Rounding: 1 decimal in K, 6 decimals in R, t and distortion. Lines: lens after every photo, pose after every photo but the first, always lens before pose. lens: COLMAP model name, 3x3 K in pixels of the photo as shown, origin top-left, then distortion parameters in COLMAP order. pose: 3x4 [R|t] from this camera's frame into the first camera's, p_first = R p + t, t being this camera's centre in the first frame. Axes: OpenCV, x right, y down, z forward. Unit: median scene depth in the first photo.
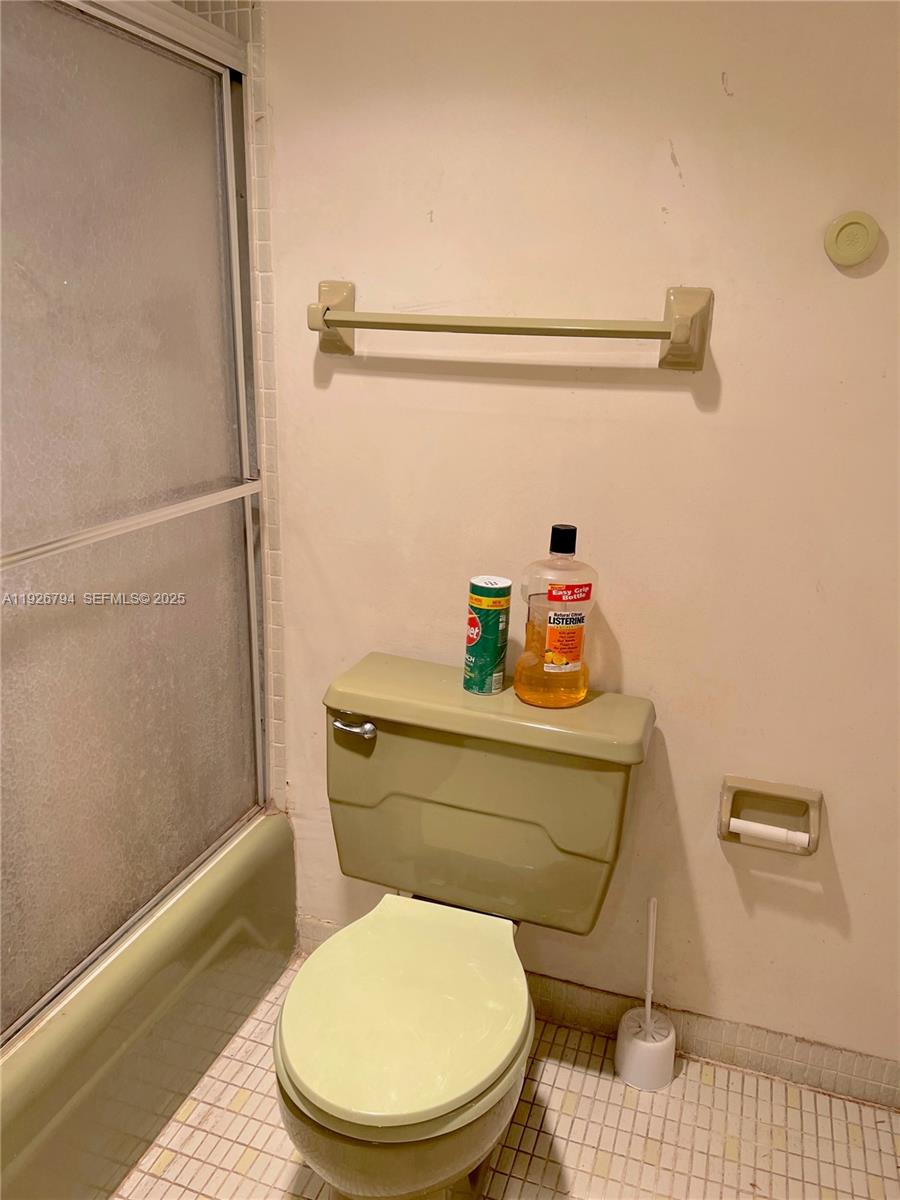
lens RADIAL K [[912.8, 0, 450.0], [0, 912.8, 600.0], [0, 0, 1]] dist [0.054195, -0.077869]
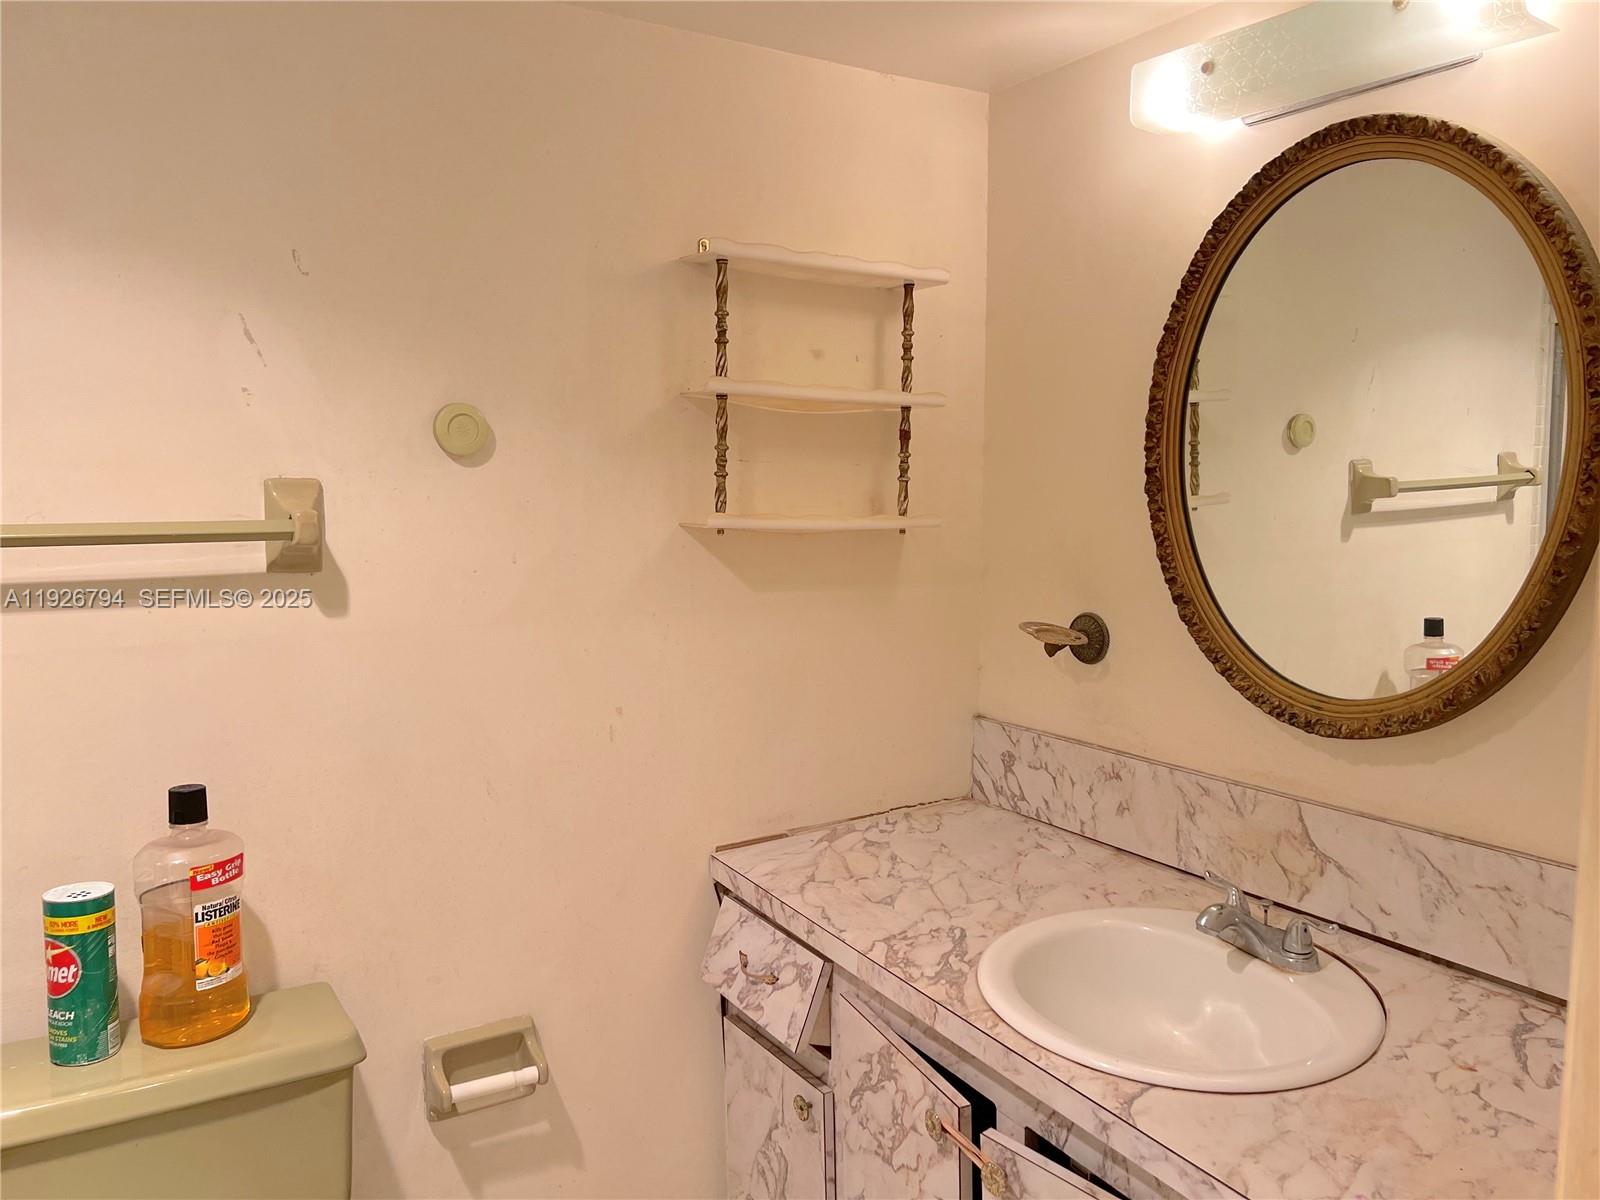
lens RADIAL K [[1217.1, 0, 800.0], [0, 1217.1, 600.0], [0, 0, 1]] dist [0.054195, -0.077869]
pose [[0.608754, -0.104003, 0.786513, -0.331906], [0.244607, 0.967678, -0.061365, -0.044129], [-0.754709, 0.229743, 0.614518, -0.021941]]
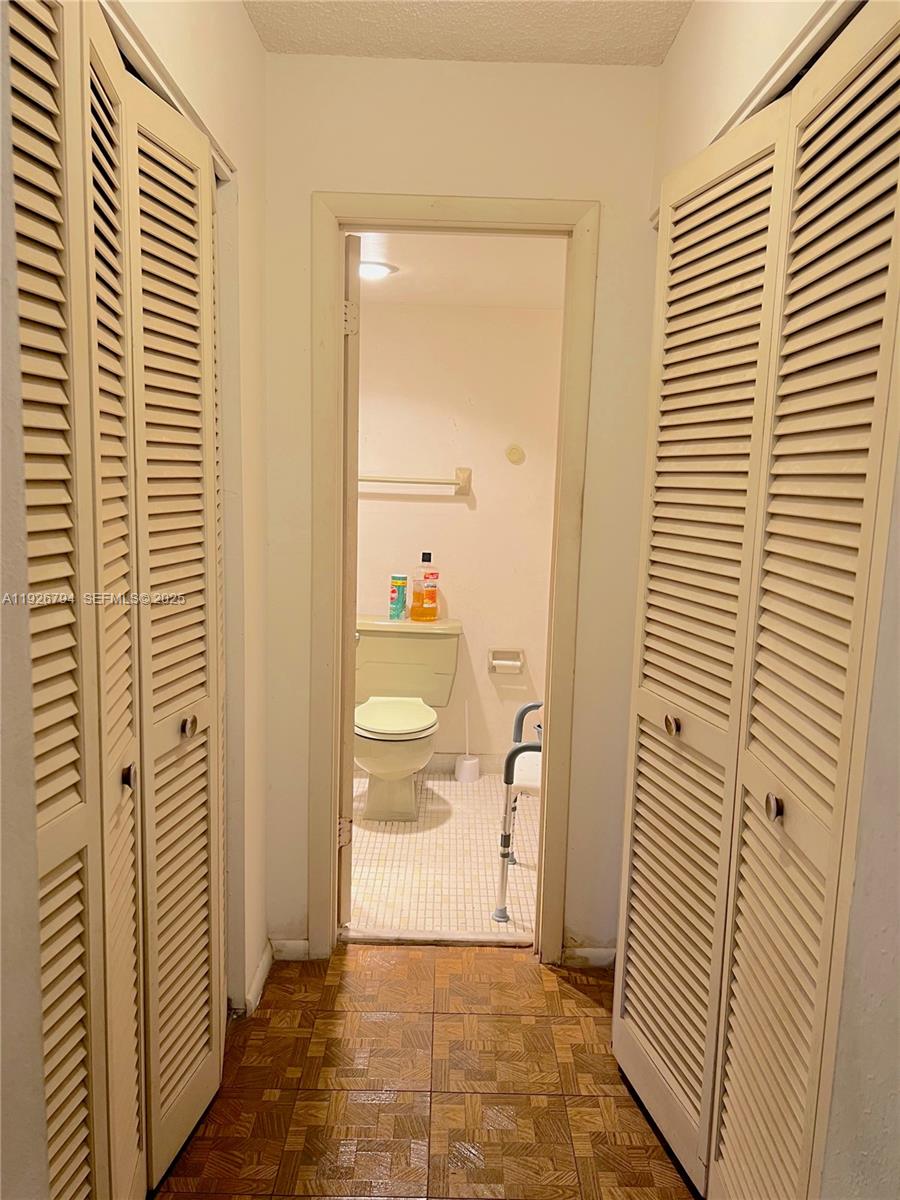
lens RADIAL K [[912.8, 0, 450.0], [0, 912.8, 600.0], [0, 0, 1]] dist [0.054195, -0.077869]
pose [[0.944223, -0.044539, 0.326281, -0.679459], [0.089332, 0.988302, -0.123610, 0.388640], [-0.316958, 0.145863, 0.937156, -1.490626]]
